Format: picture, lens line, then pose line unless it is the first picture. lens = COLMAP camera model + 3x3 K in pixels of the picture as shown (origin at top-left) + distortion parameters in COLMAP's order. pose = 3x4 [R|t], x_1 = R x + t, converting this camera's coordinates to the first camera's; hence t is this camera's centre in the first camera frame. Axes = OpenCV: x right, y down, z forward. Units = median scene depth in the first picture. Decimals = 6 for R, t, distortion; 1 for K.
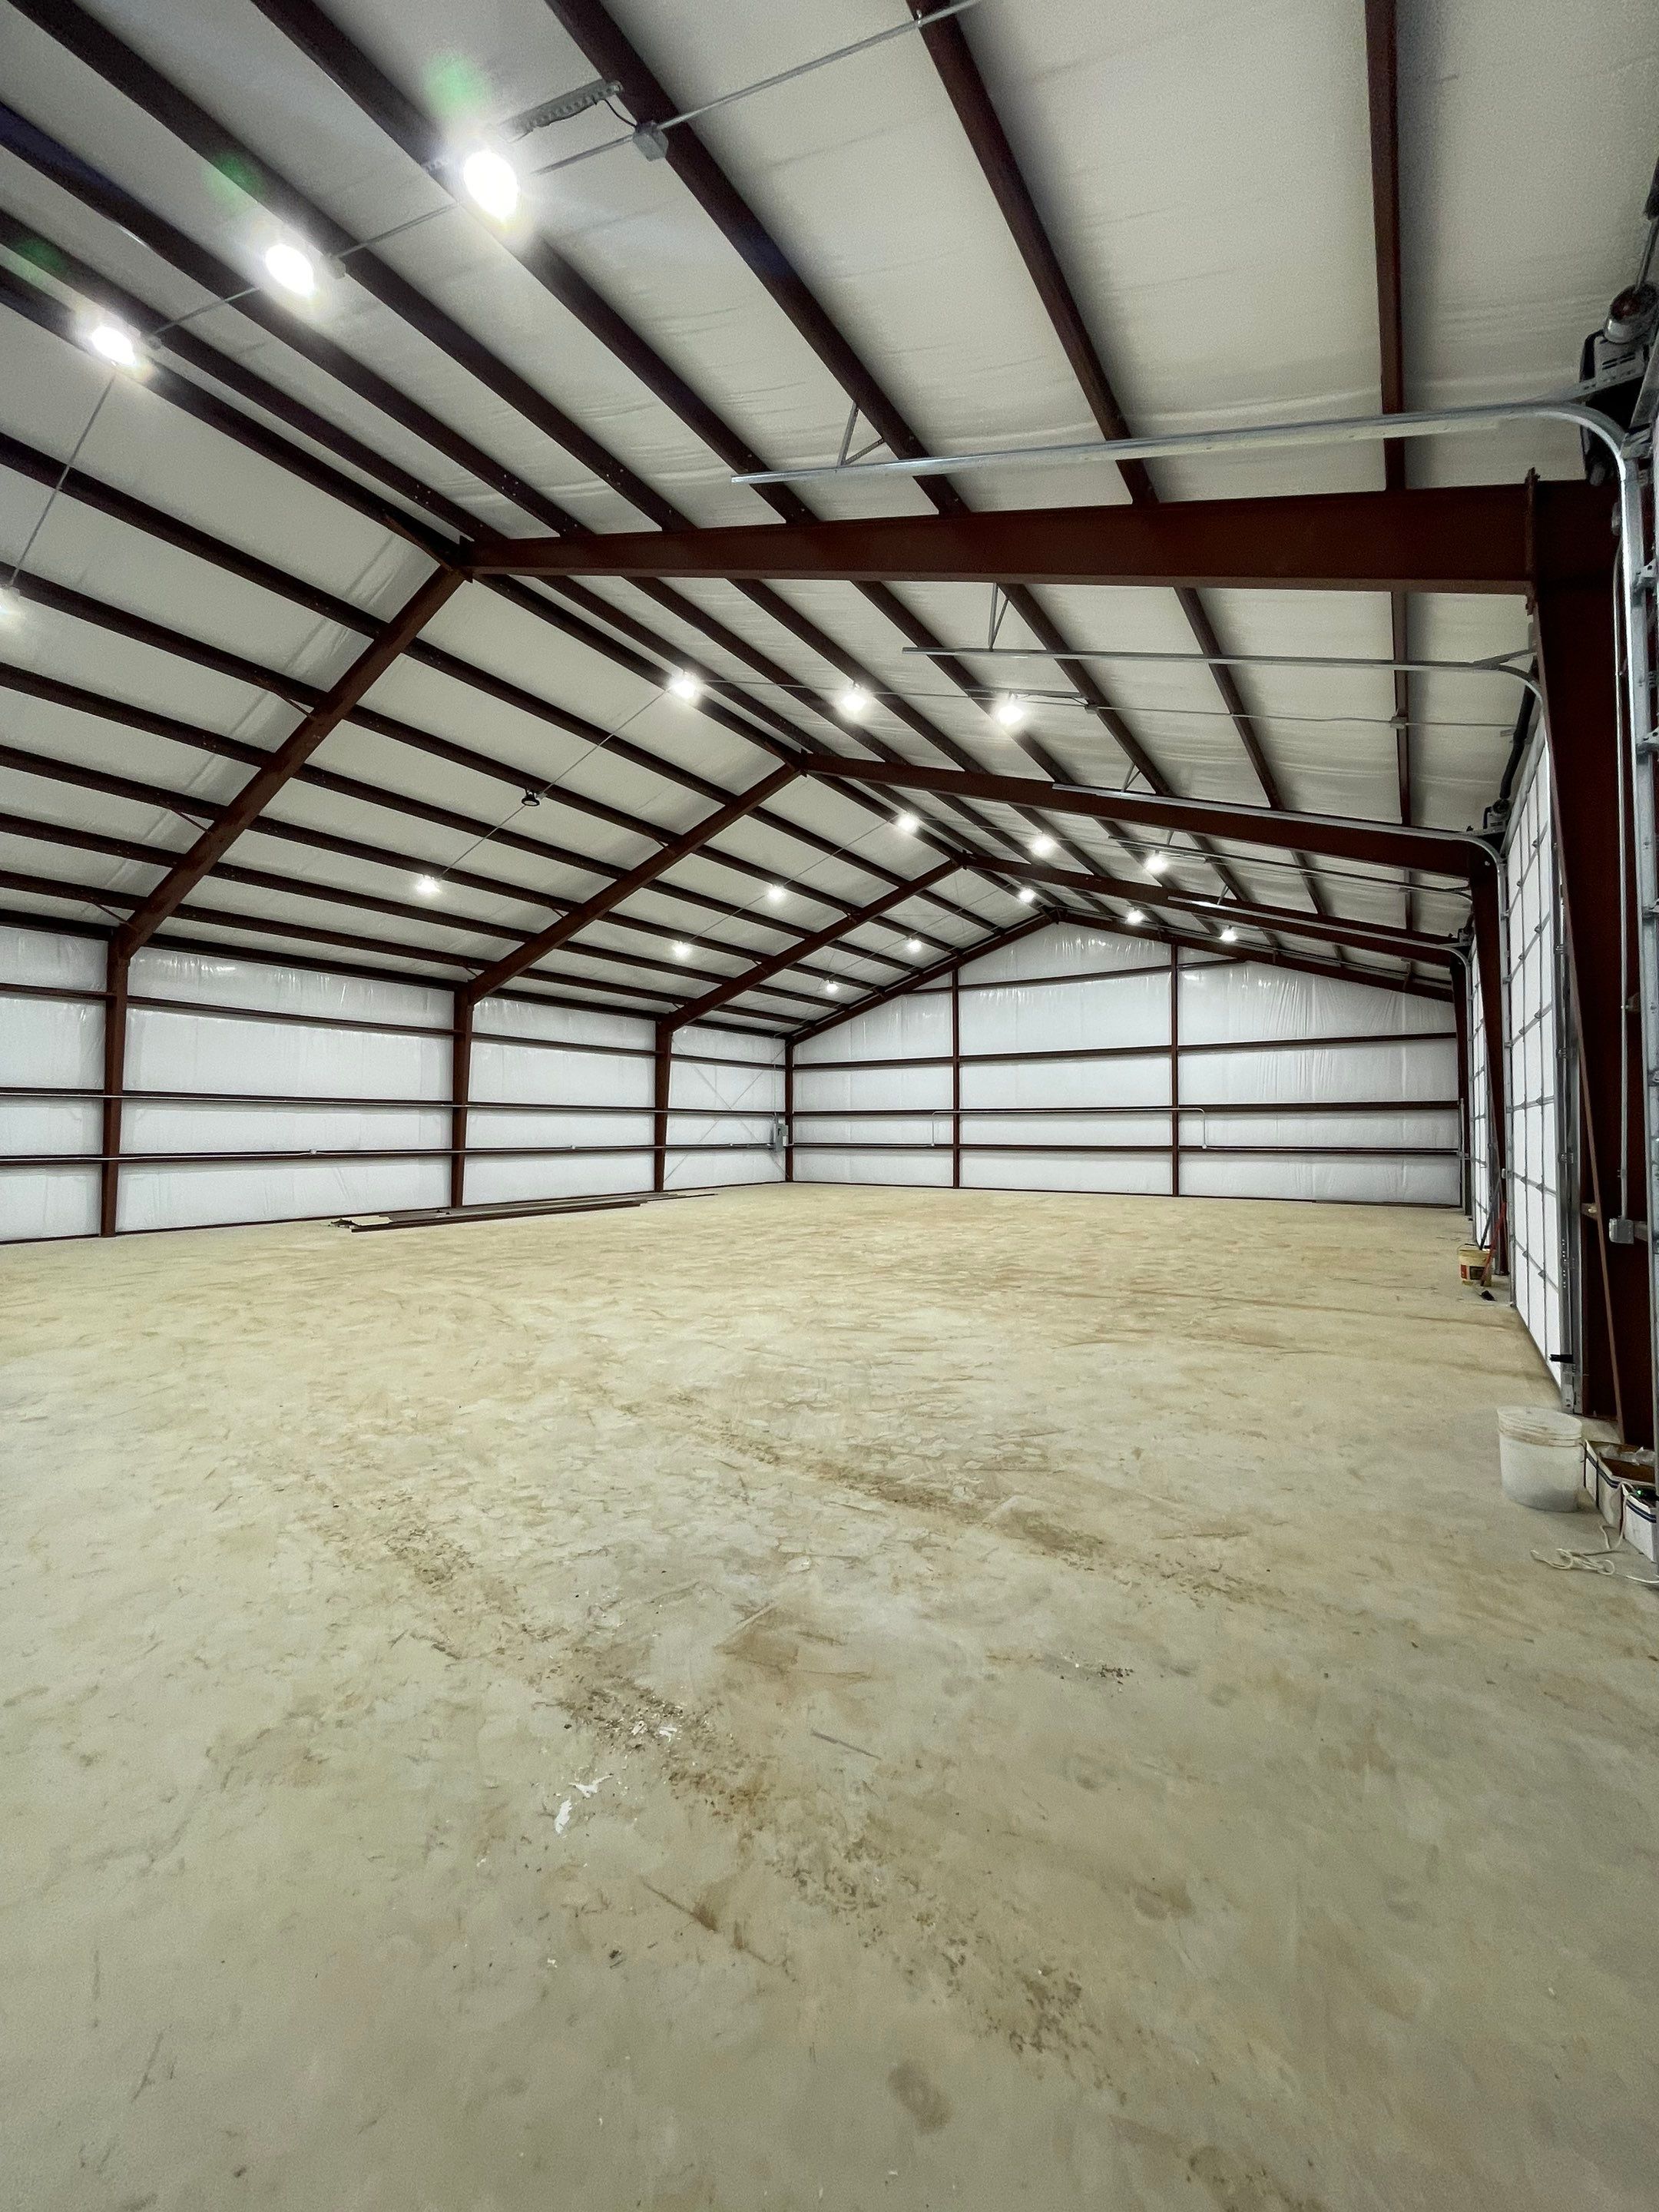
lens RADIAL K [[895.3, 0, 791.2], [0, 895.3, 1102.2], [0, 0, 1]] dist [-0.007729, 0.000581]
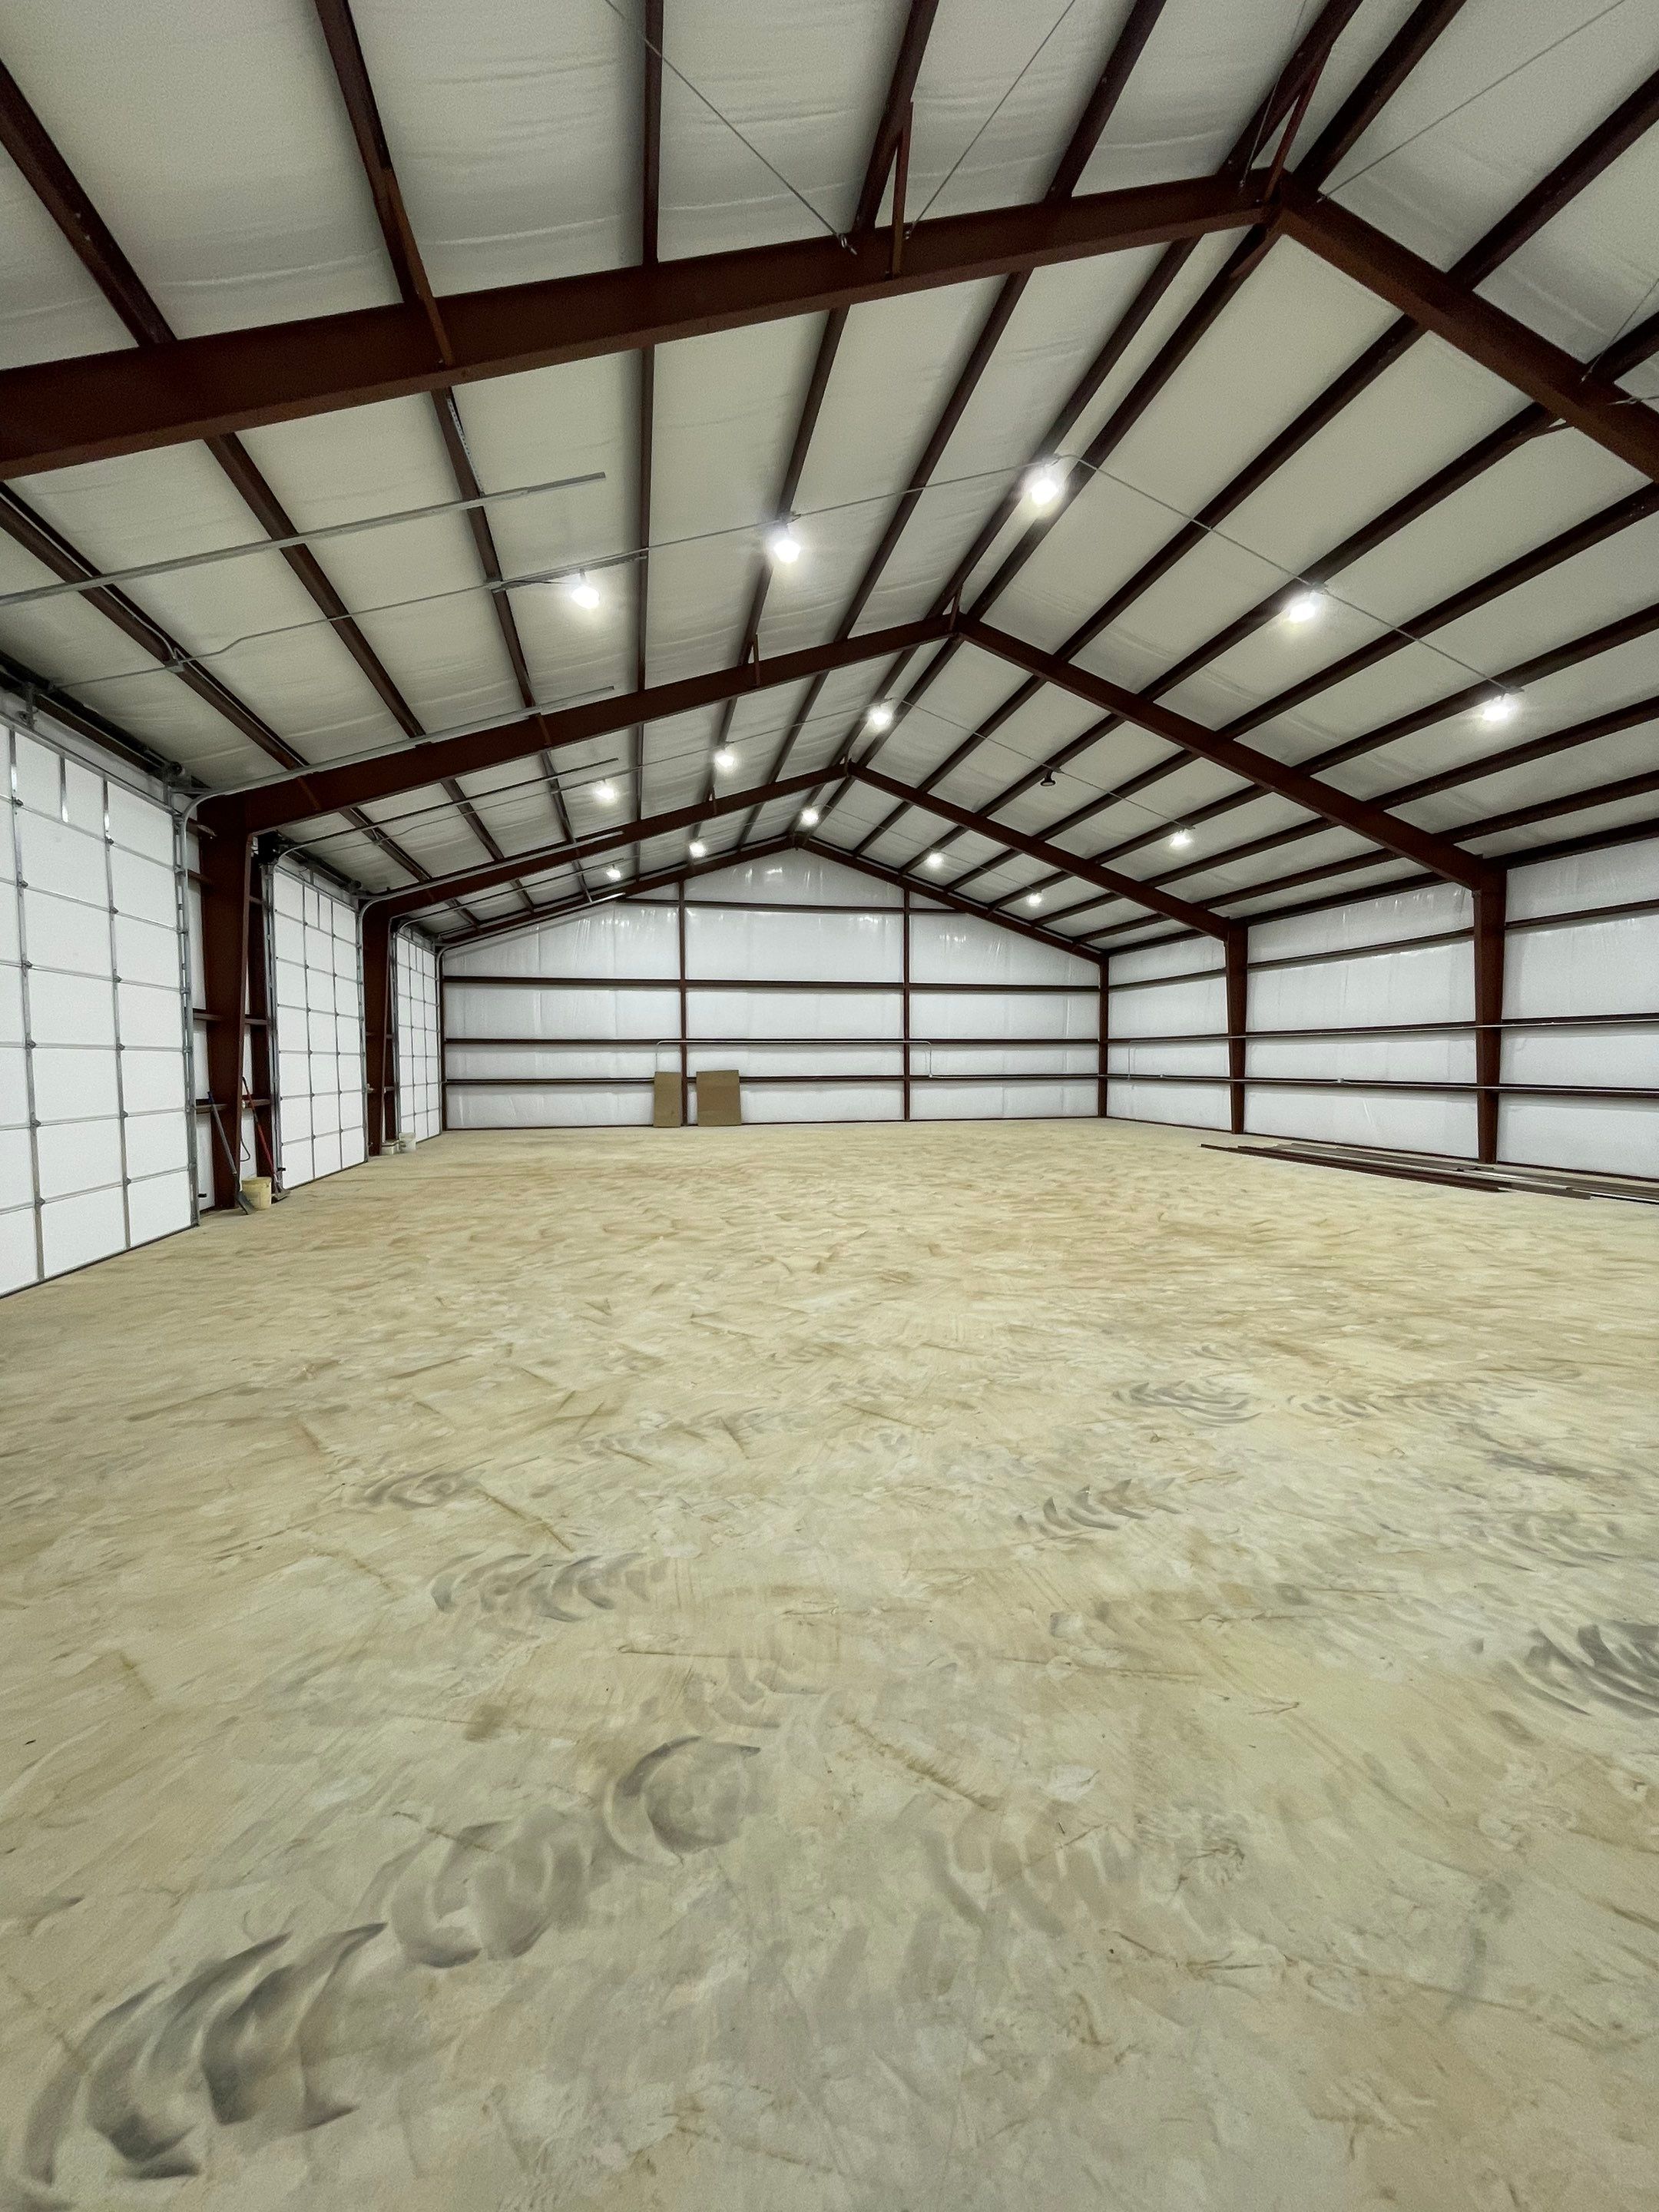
lens RADIAL K [[895.3, 0, 838.1], [0, 895.3, 1111.5], [0, 0, 1]] dist [-0.007729, 0.000581]
pose [[0.676255, -0.044901, 0.735298, -2.737639], [-0.018308, 0.996808, 0.077708, 0.058835], [-0.736441, -0.066012, 0.673274, 1.974786]]
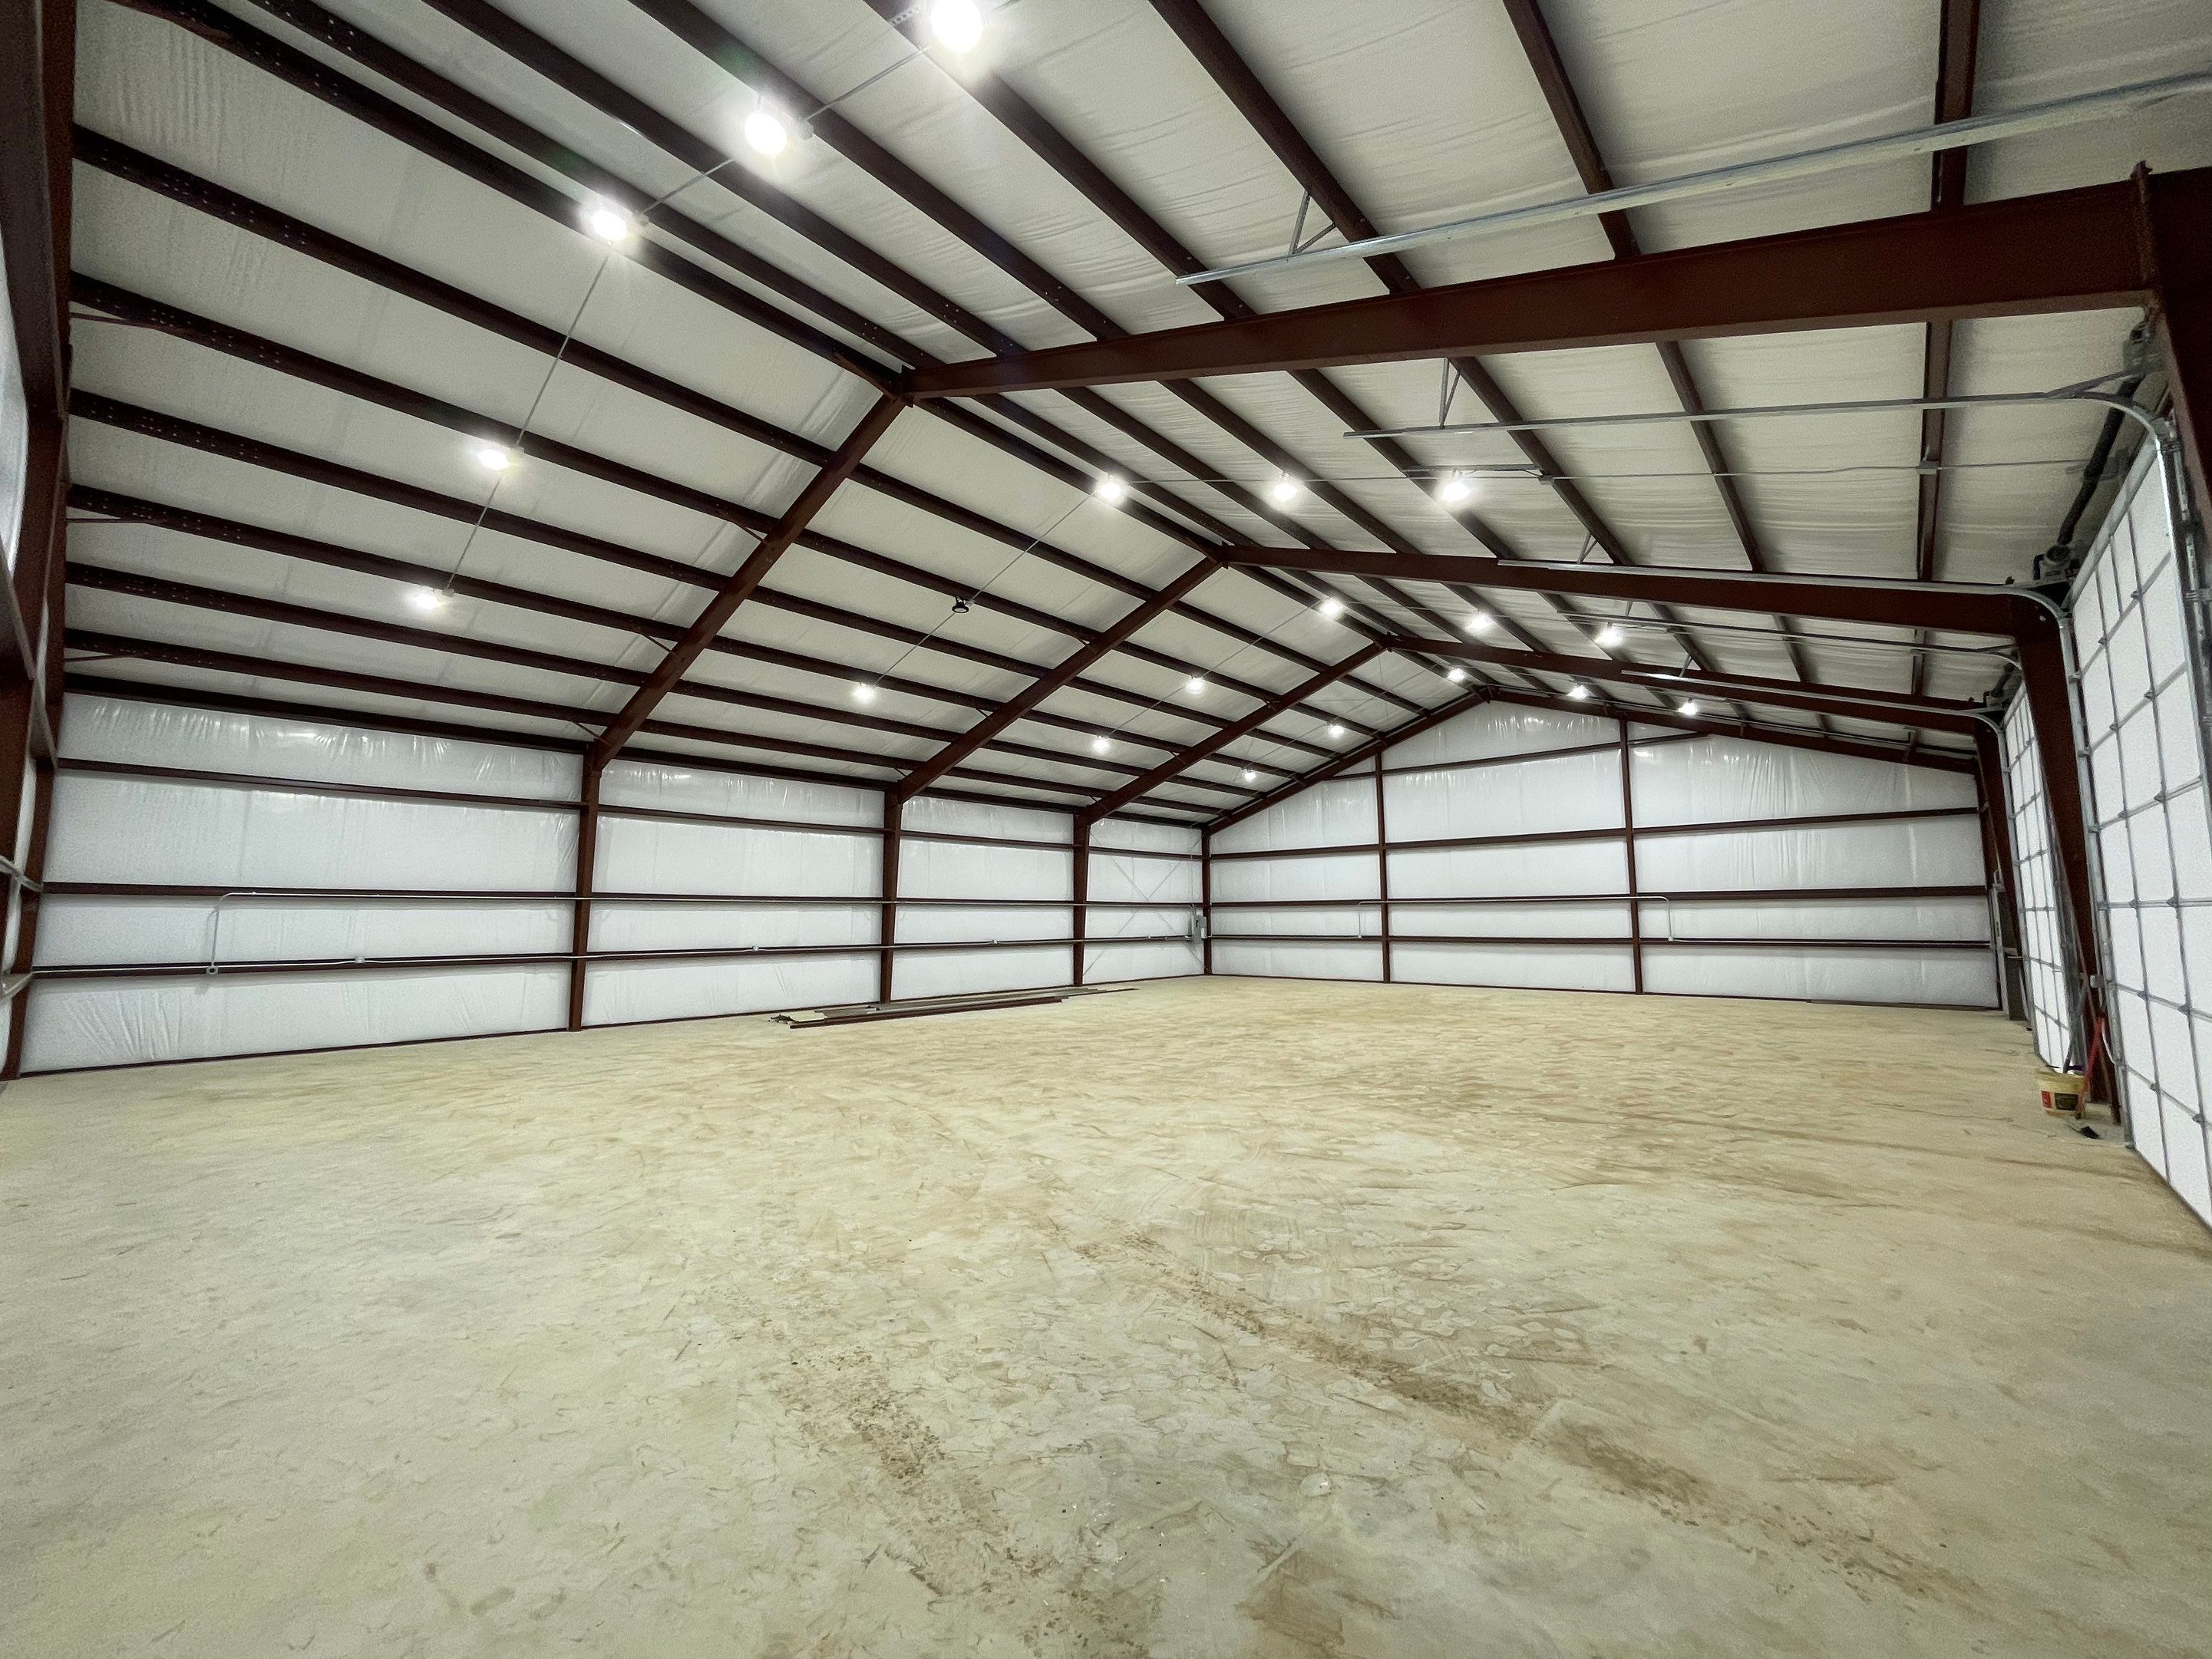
lens RADIAL K [[895.2, 0, 1064.9], [0, 895.2, 823.9], [0, 0, 1]] dist [-0.007729, 0.000581]
pose [[0.988037, -0.018461, -0.153108, -0.026893], [0.006891, 0.997103, -0.075756, -0.013323], [0.154063, 0.073795, 0.985301, 0.028151]]
